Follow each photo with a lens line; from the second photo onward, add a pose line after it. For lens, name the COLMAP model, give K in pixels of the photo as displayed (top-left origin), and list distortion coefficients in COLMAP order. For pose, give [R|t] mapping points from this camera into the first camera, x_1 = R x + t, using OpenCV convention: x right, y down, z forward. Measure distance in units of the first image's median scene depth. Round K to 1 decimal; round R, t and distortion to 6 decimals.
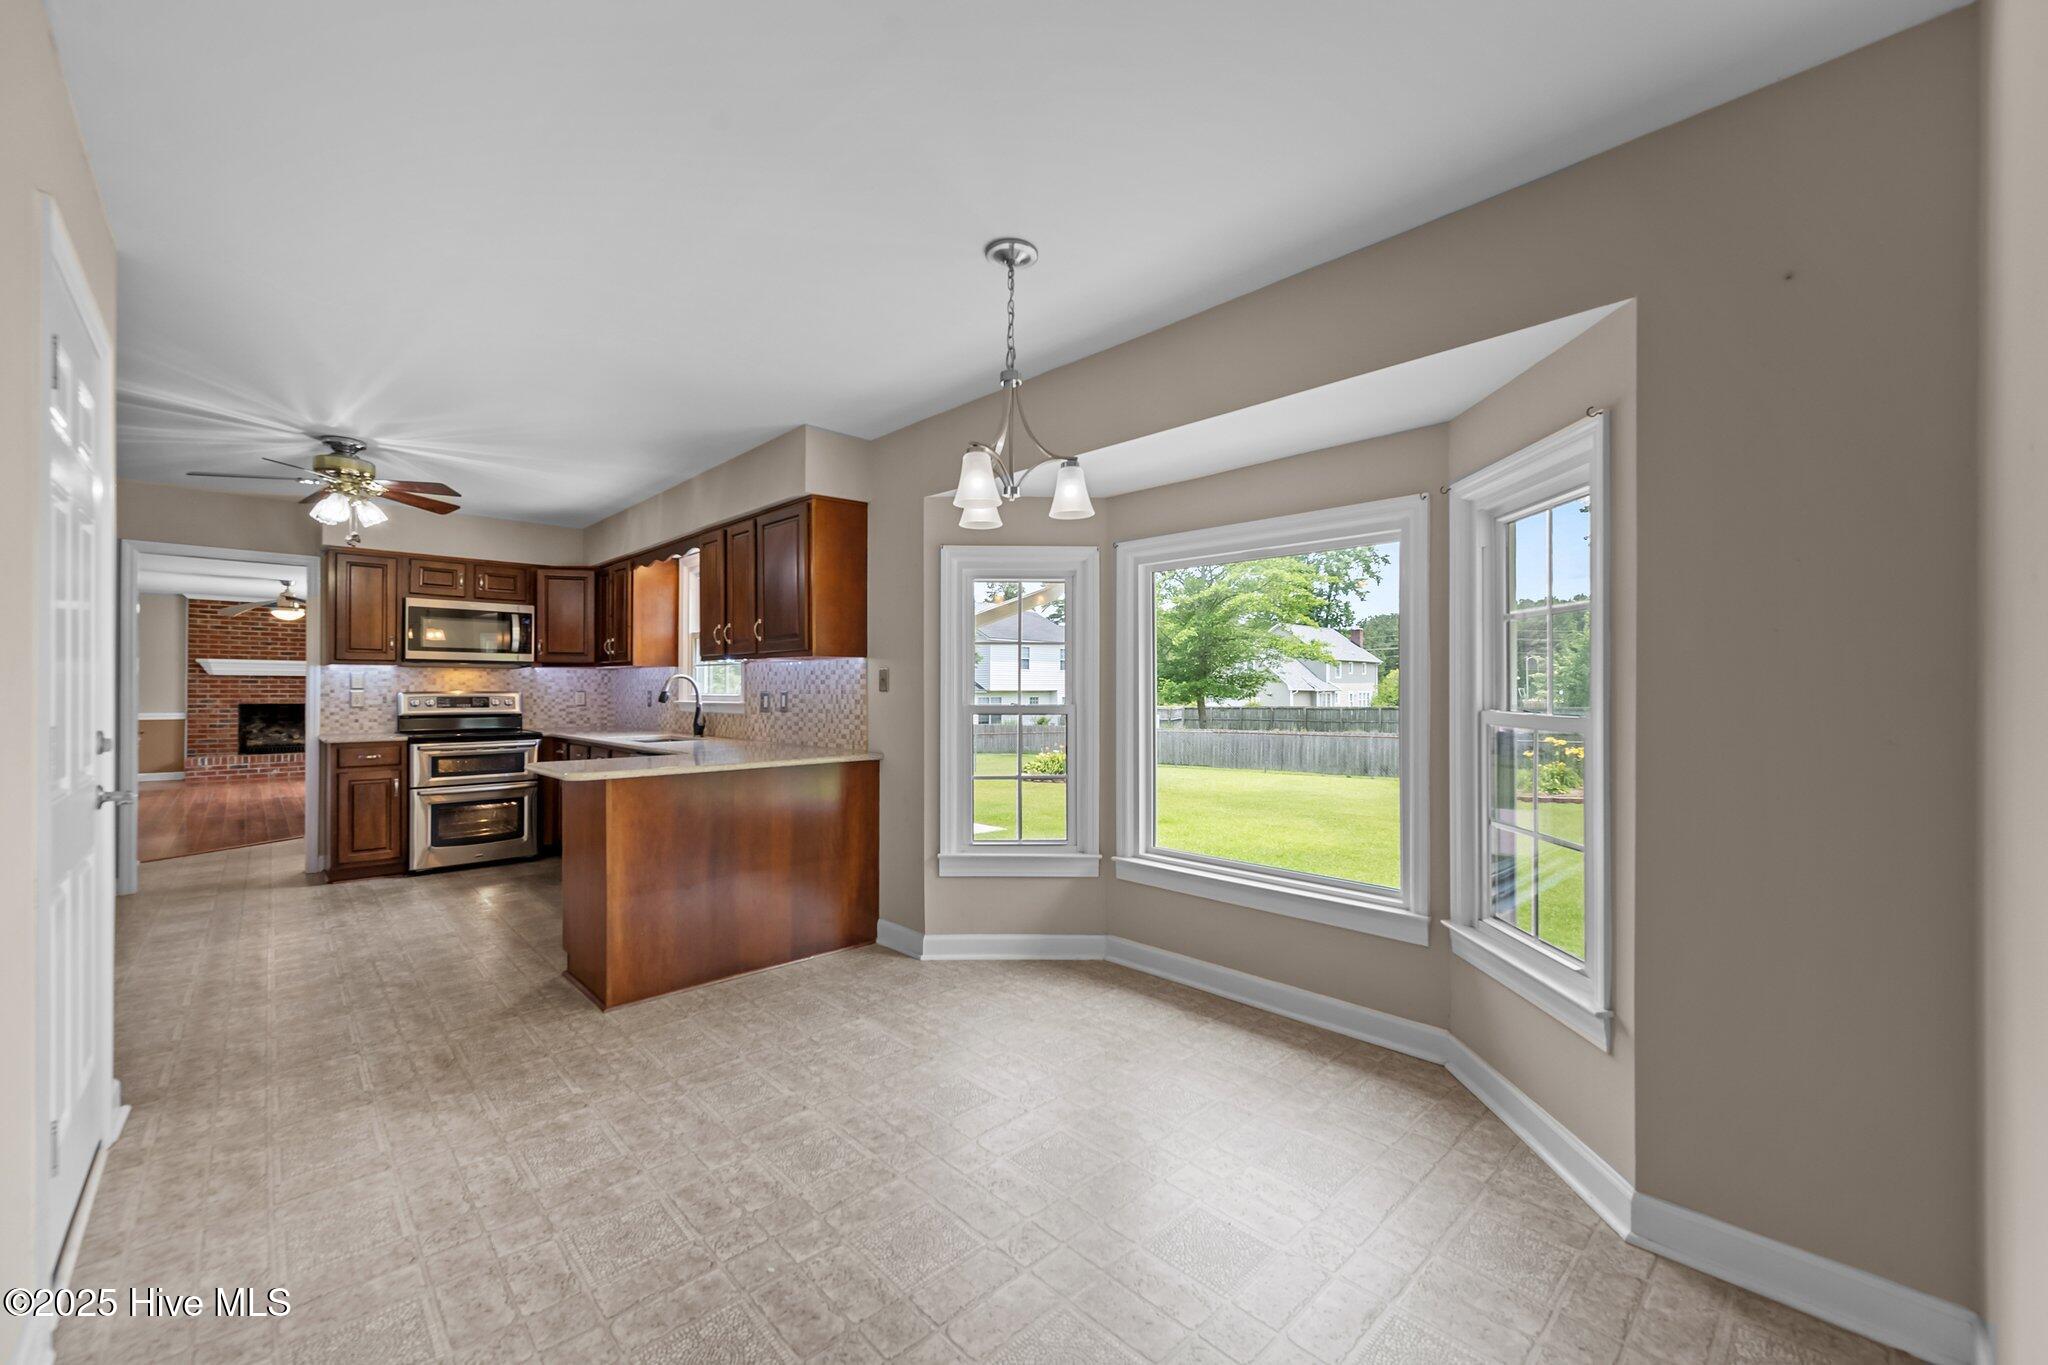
lens RADIAL K [[813.5, 0, 1032.8], [0, 813.5, 682.9], [0, 0, 1]] dist [-0.000549, -0.000616]
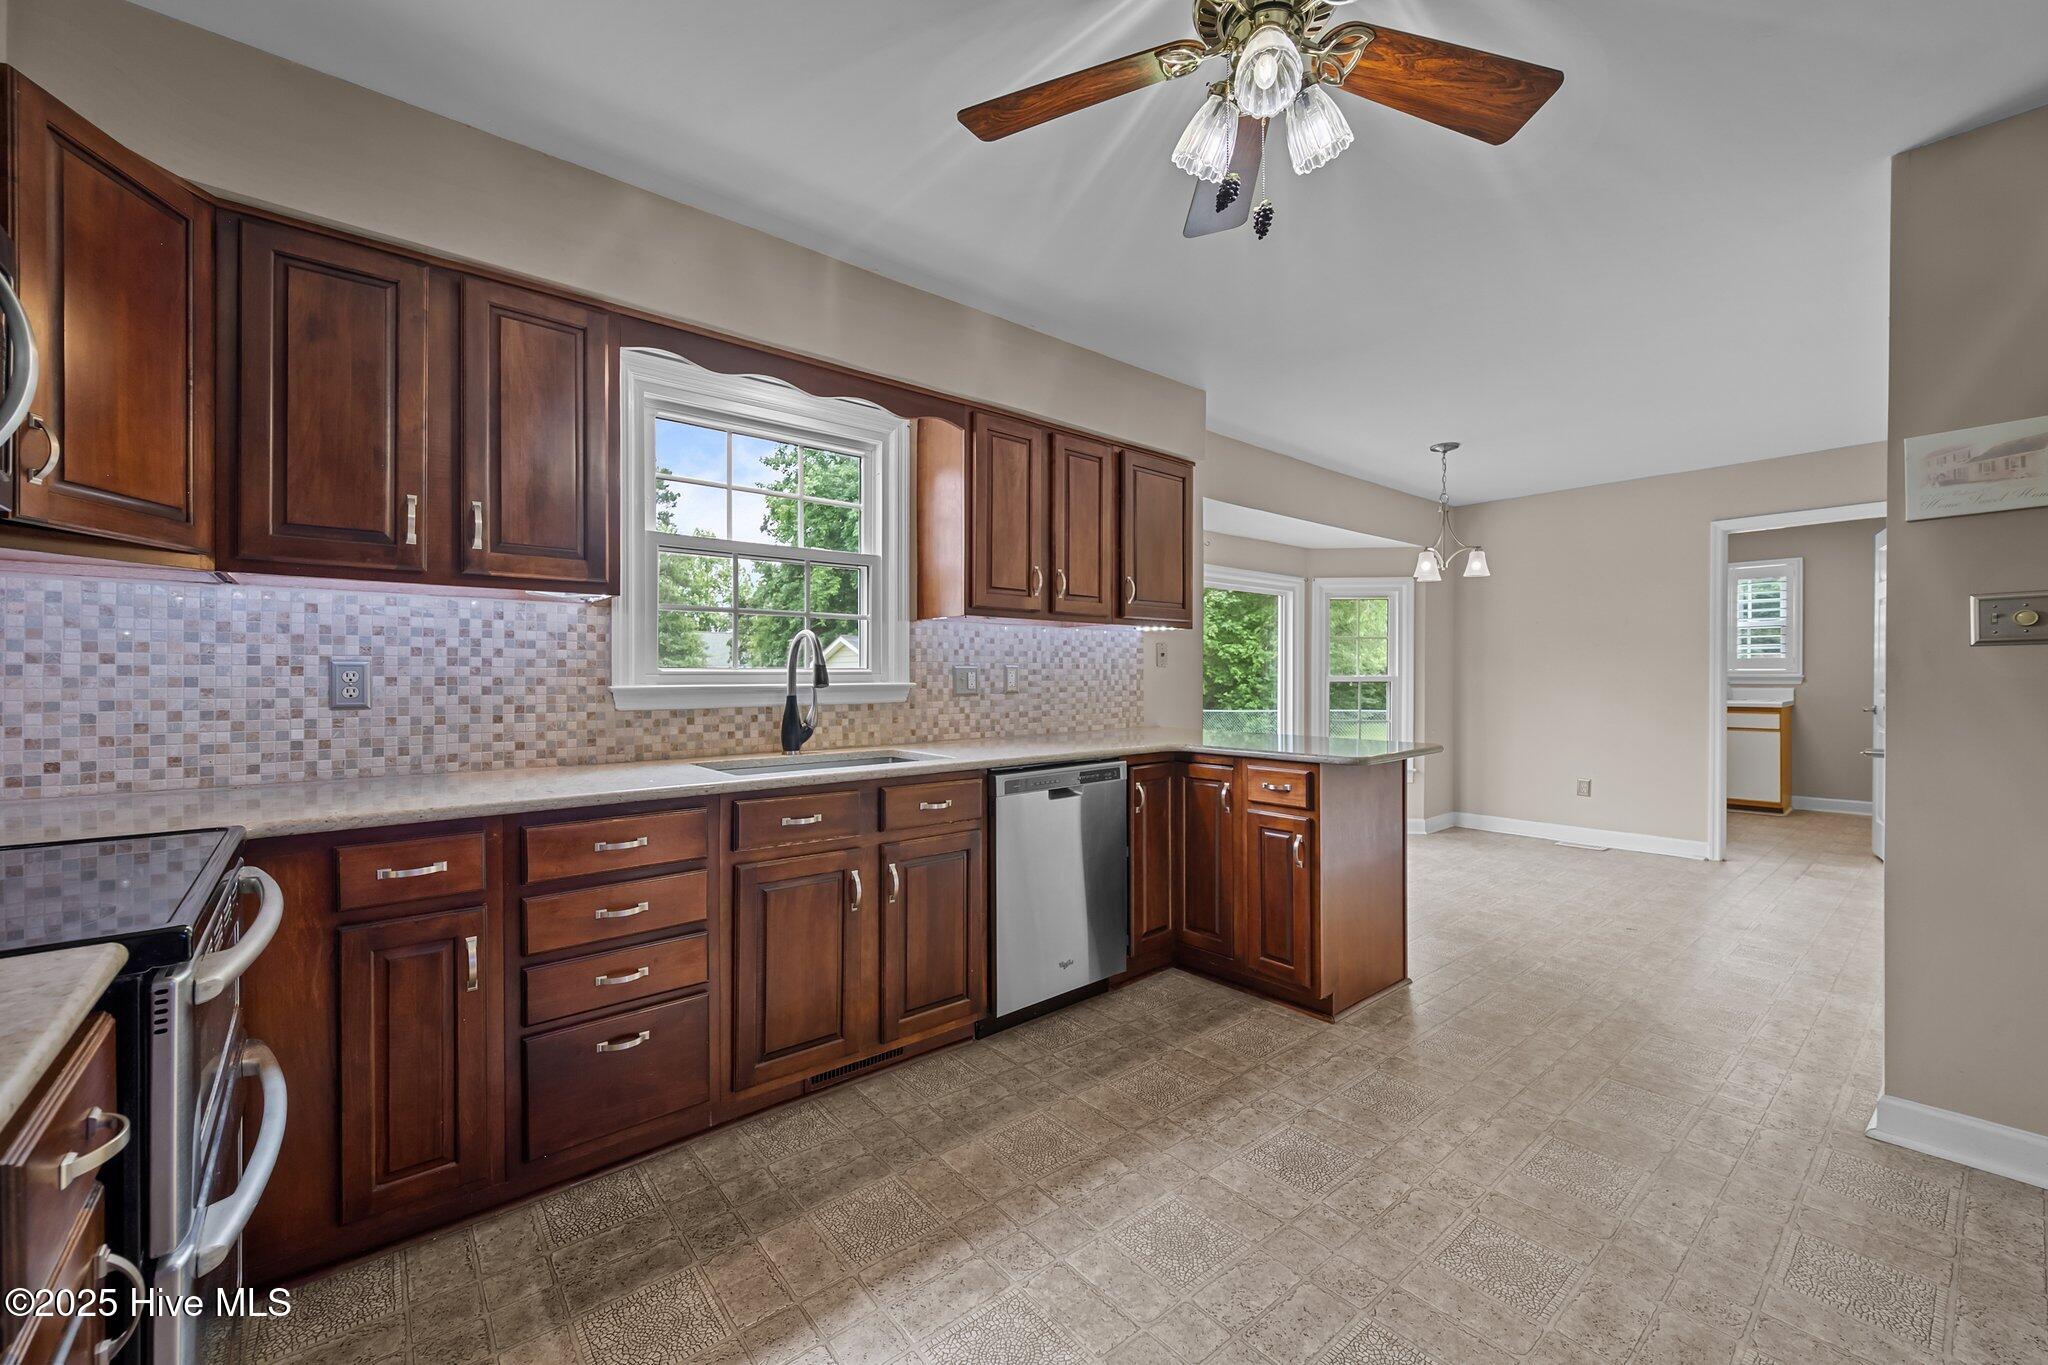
lens RADIAL K [[813.5, 0, 1026.3], [0, 813.5, 675.0], [0, 0, 1]] dist [-0.000549, -0.000616]
pose [[0.065094, -0.000716, 0.997879, -0.875430], [-0.004372, 0.999990, 0.001003, 0.015328], [-0.997870, -0.004428, 0.065090, 0.791604]]
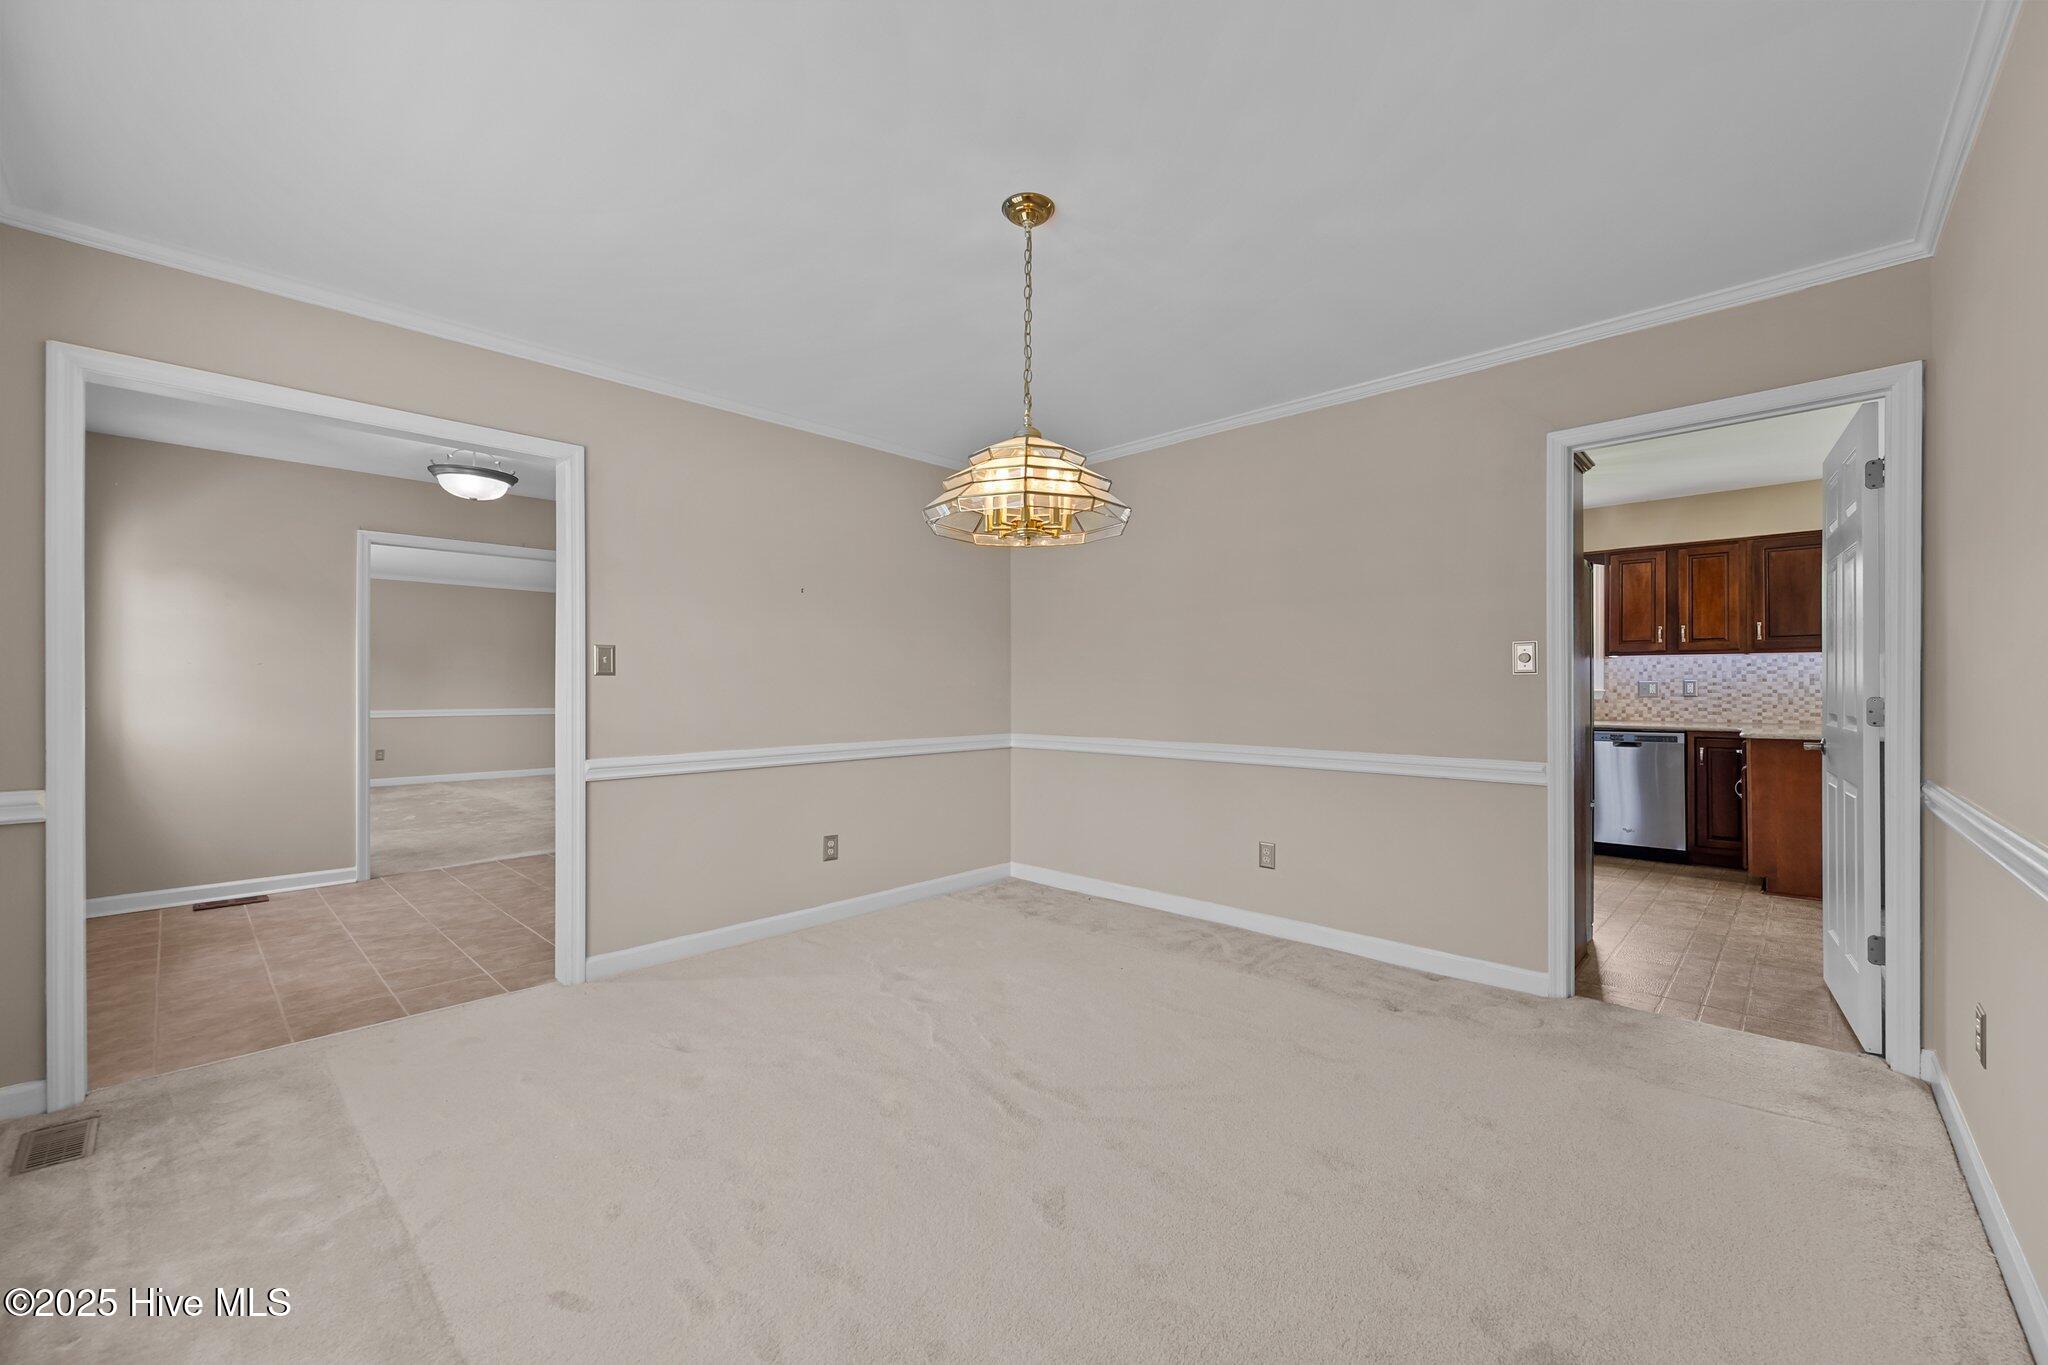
lens RADIAL K [[813.5, 0, 1028.0], [0, 813.5, 683.1], [0, 0, 1]] dist [-0.000549, -0.000616]
pose [[0.999071, -0.005178, 0.042787, -1.155263], [0.005014, 0.999980, 0.003935, 0.004216], [-0.042806, -0.003717, 0.999076, -0.166932]]
